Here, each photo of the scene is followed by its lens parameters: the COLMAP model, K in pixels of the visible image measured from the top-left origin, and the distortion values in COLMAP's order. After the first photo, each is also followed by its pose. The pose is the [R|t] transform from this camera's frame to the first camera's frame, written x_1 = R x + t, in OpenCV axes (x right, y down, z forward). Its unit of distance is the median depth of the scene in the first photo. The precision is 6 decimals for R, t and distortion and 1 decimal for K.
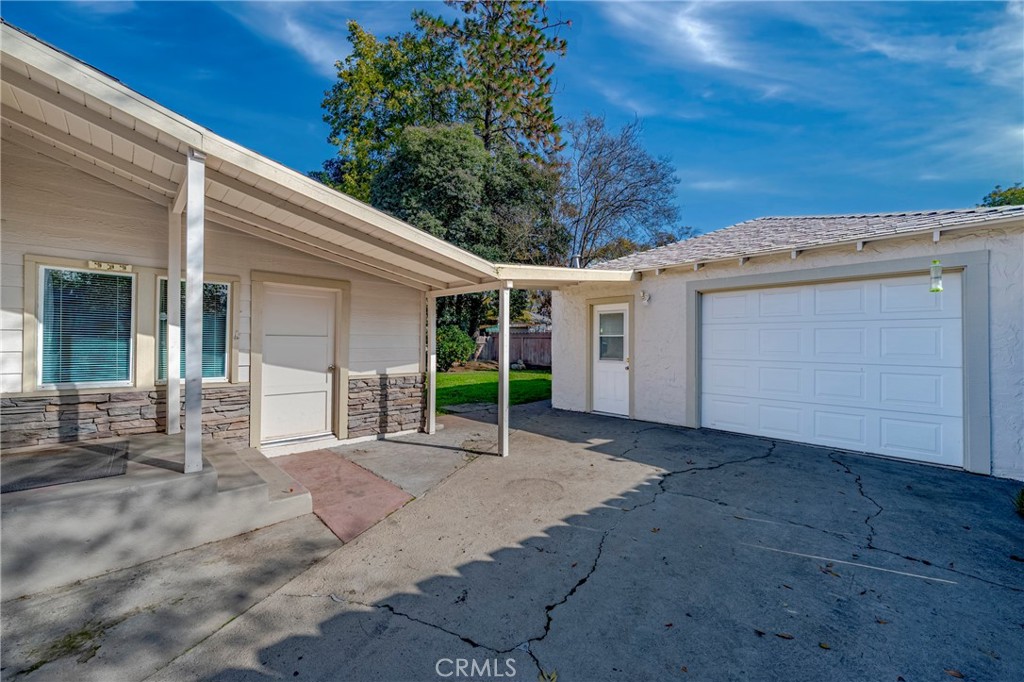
lens RADIAL K [[398.3, 0, 506.3], [0, 398.3, 341.3], [0, 0, 1]] dist [0.000148, 0.000006]
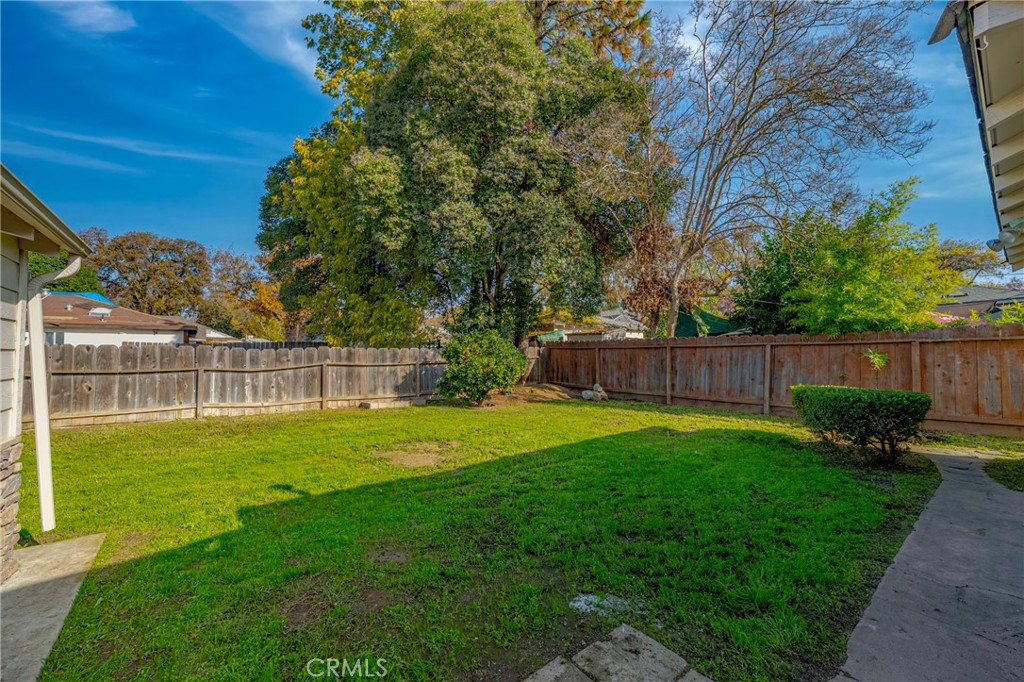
lens RADIAL K [[398.3, 0, 511.5], [0, 398.3, 343.7], [0, 0, 1]] dist [0.000148, 0.000006]
pose [[0.996094, -0.010669, -0.087648, -0.048218], [0.008875, 0.999744, -0.020836, -0.005820], [0.087848, 0.019977, 0.995934, 0.409430]]
